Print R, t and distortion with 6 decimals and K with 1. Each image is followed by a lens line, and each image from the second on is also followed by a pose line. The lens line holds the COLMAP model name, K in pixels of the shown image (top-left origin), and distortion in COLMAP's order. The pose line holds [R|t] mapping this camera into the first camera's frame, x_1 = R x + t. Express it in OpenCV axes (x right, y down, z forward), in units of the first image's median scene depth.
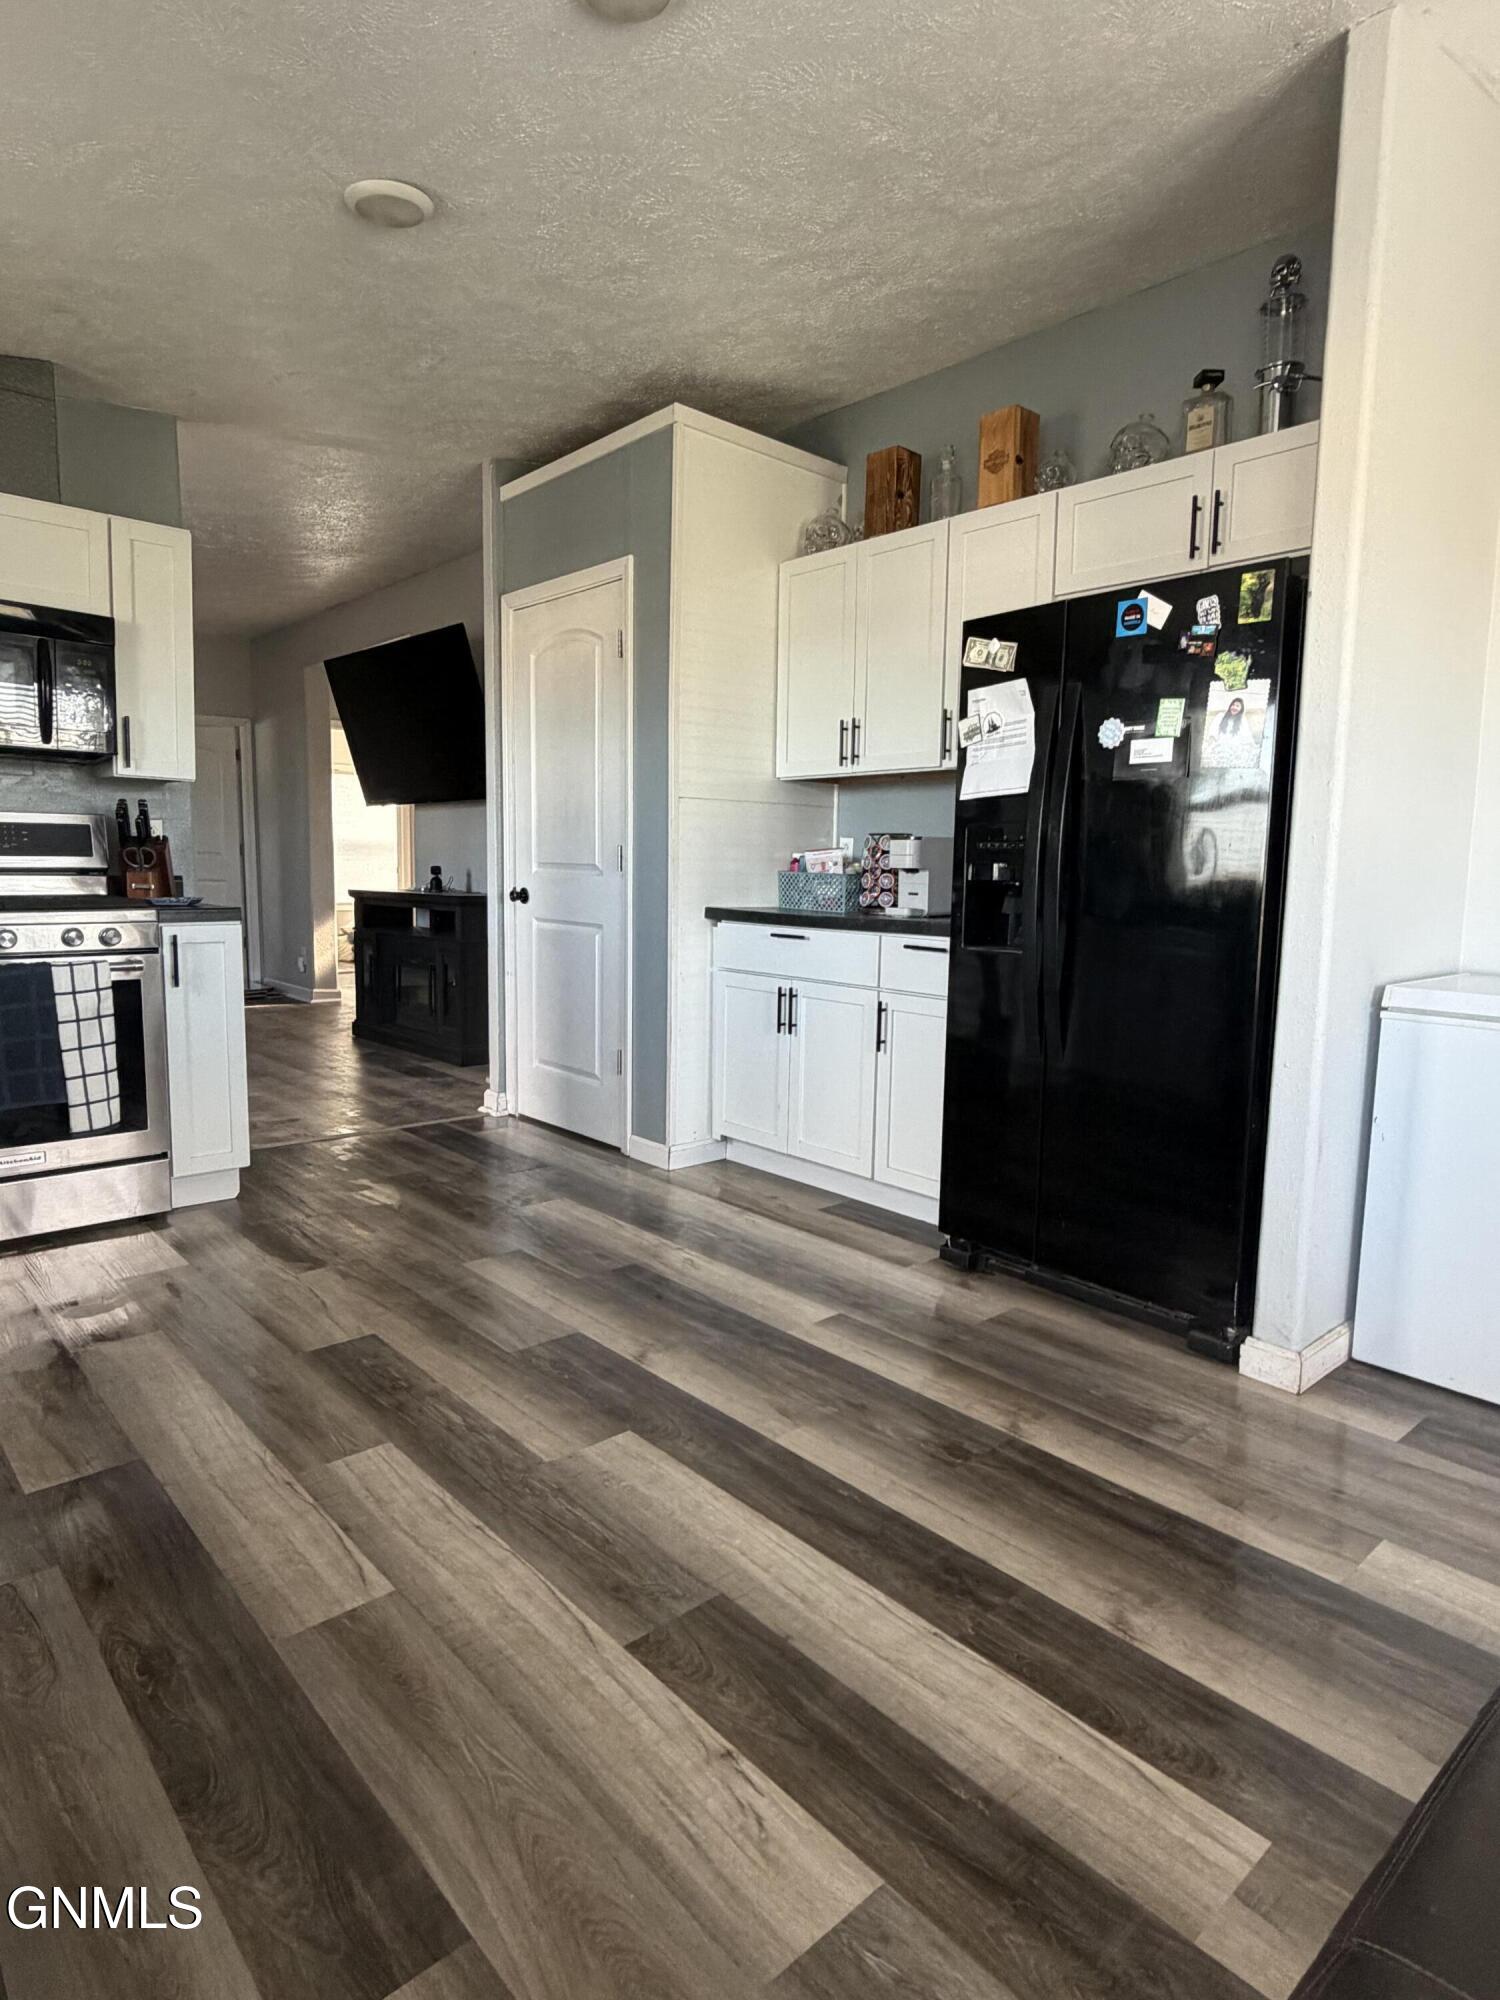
lens RADIAL K [[1144.3, 0, 752.6], [0, 1144.3, 1001.6], [0, 0, 1]] dist [-0.002713, -0.000315]
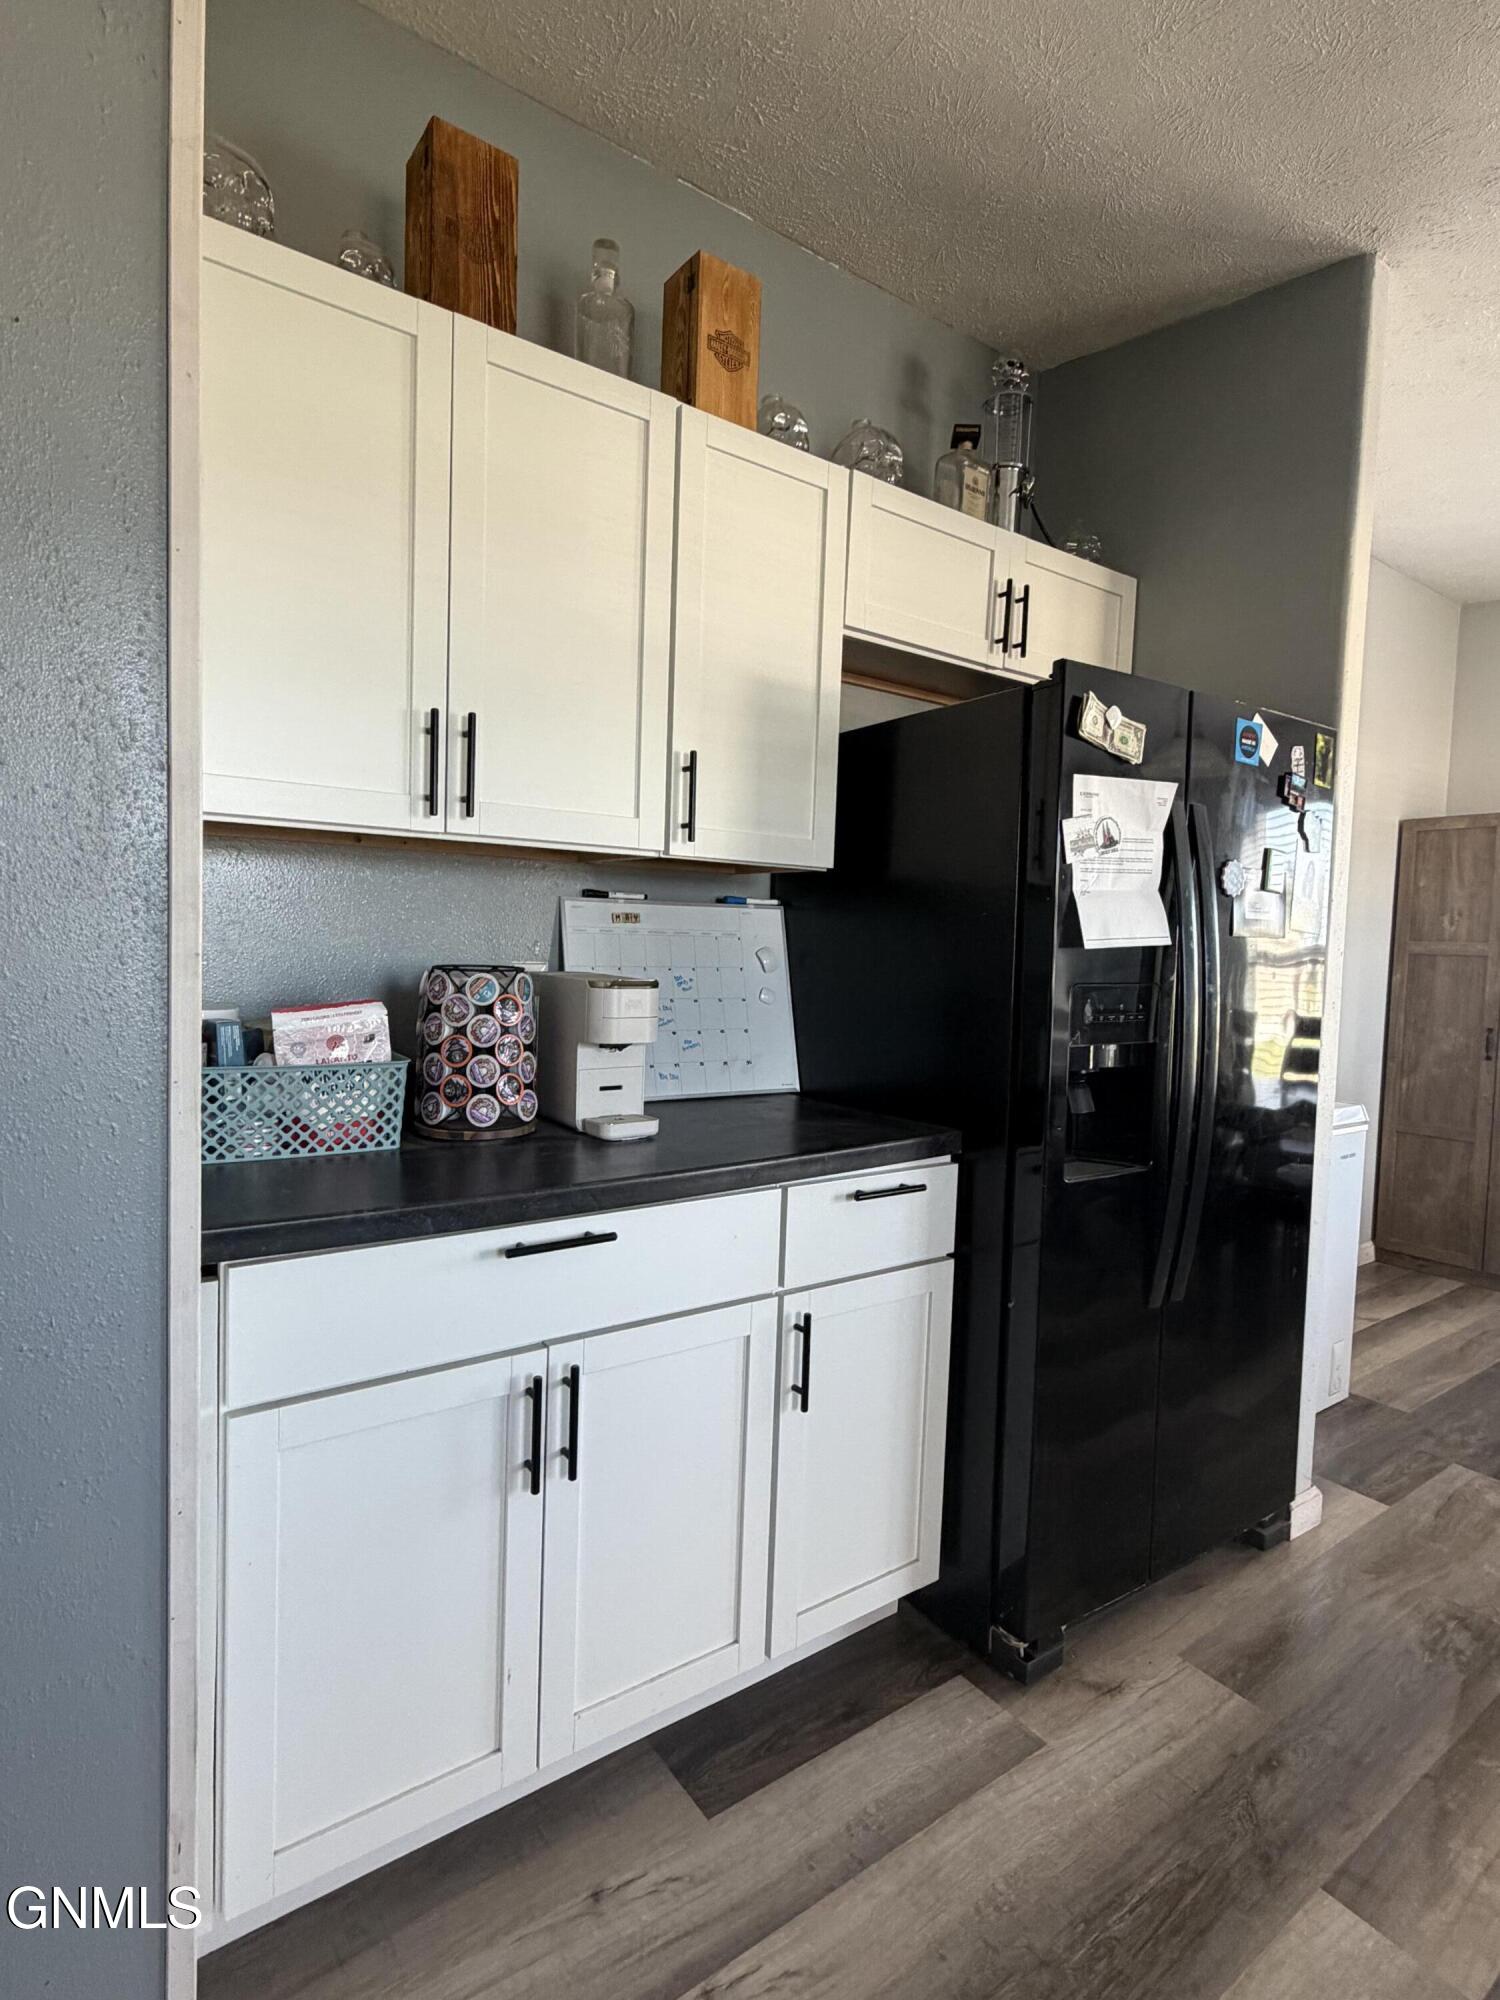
lens RADIAL K [[1008.8, 0, 752.2], [0, 1008.8, 995.2], [0, 0, 1]] dist [0.005923, 0.000431]
pose [[0.105860, -0.070584, 0.991873, -0.389268], [0.088454, 0.994192, 0.061309, -0.202915], [-0.990439, 0.081245, 0.111488, 1.133010]]
